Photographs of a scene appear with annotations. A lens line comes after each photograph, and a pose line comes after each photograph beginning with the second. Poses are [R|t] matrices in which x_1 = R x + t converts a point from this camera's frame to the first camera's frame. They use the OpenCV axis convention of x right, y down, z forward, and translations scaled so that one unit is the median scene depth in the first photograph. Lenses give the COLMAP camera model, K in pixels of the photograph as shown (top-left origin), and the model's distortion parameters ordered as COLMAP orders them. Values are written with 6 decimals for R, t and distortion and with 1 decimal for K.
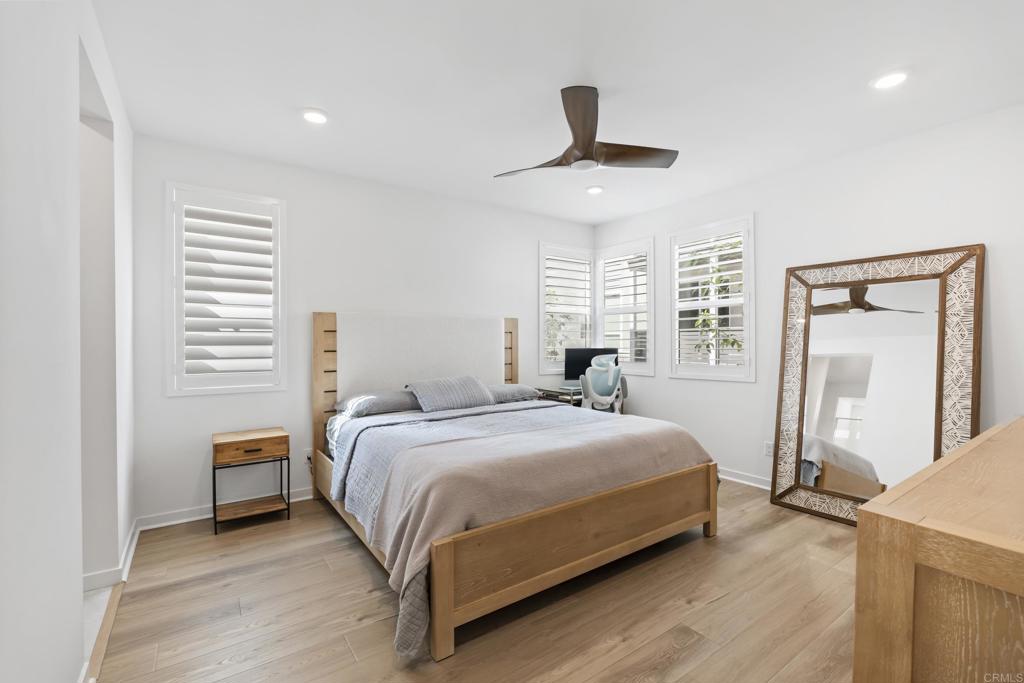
lens RADIAL K [[452.0, 0, 510.7], [0, 452.0, 340.7], [0, 0, 1]] dist [-0.005231, 0.003566]
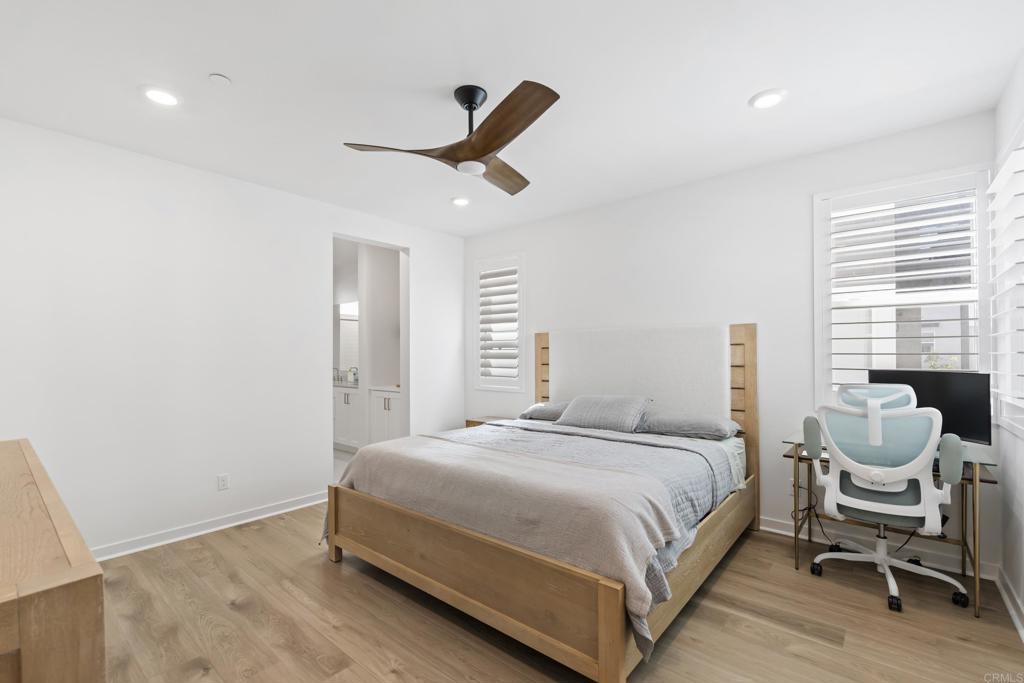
lens RADIAL K [[452.0, 0, 508.8], [0, 452.0, 351.4], [0, 0, 1]] dist [-0.005231, 0.003566]
pose [[0.244361, -0.007167, -0.969658, 0.849260], [0.000904, 0.999974, -0.007164, -0.003163], [0.969684, 0.000874, 0.244361, 0.675511]]
